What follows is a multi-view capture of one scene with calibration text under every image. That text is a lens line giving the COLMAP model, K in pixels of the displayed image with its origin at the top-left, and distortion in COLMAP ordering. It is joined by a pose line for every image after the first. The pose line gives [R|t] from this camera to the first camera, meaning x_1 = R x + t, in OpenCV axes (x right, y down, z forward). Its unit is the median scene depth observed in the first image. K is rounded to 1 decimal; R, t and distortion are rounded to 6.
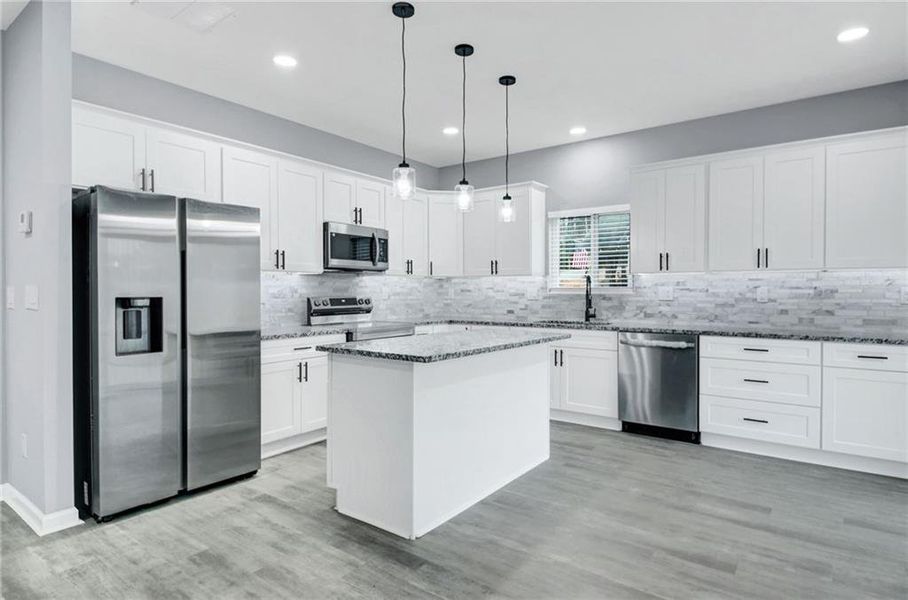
lens RADIAL K [[498.0, 0, 454.0], [0, 498.0, 300.0], [0, 0, 1]] dist [-0.000202, -0.000158]
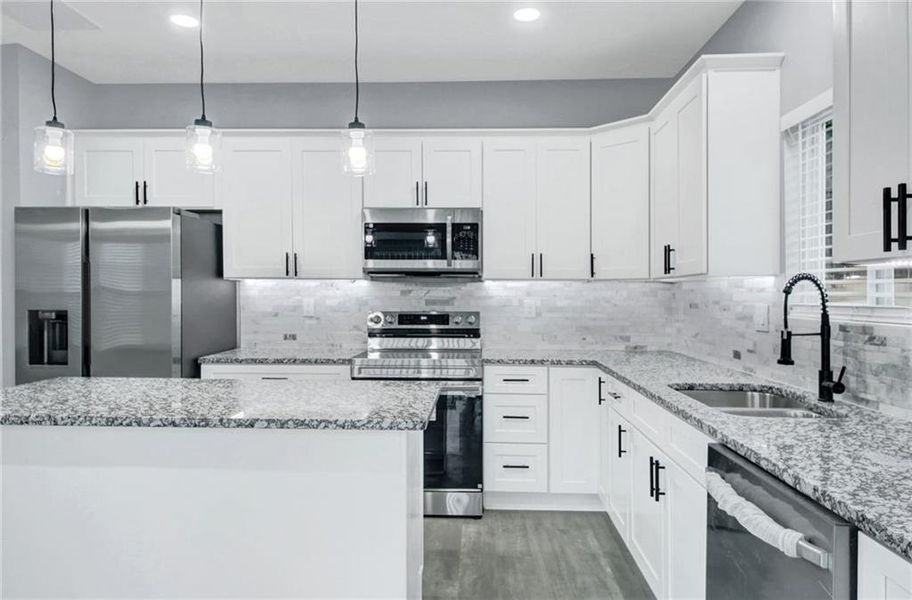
lens RADIAL K [[599.0, 0, 456.0], [0, 599.0, 300.0], [0, 0, 1]] dist [-0.003786, -0.002649]
pose [[0.567400, 0.012109, -0.823353, 0.499152], [-0.020047, 0.999799, 0.000889, -0.025745], [0.823198, 0.016001, 0.567528, 0.576537]]
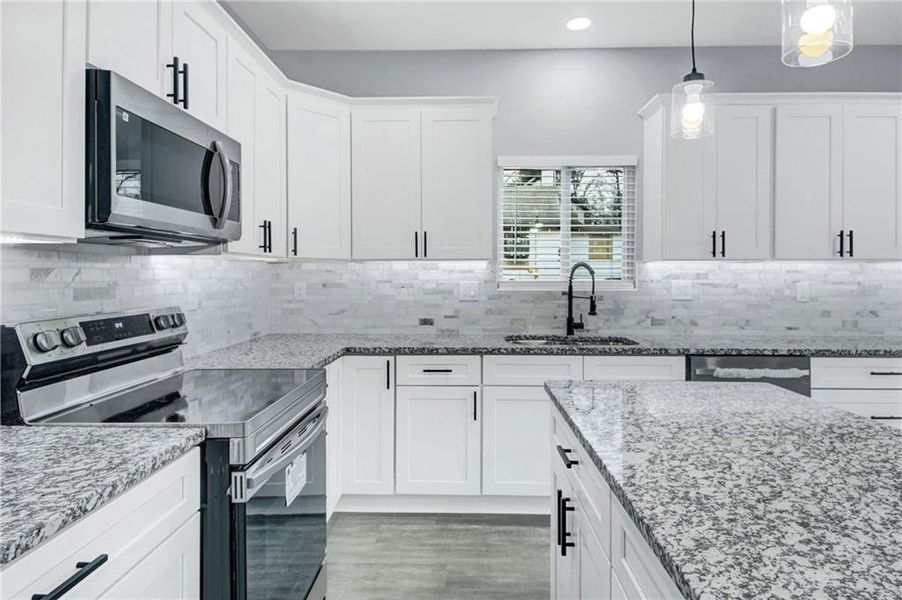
lens RADIAL K [[512.2, 0, 448.9], [0, 512.2, 273.6], [0, 0, 1]] dist [0.001841, -0.000193]
pose [[0.821765, 0.002302, 0.569822, -0.242989], [0.008538, 0.999830, -0.016352, -0.026887], [-0.569763, 0.018303, 0.821605, 0.595024]]
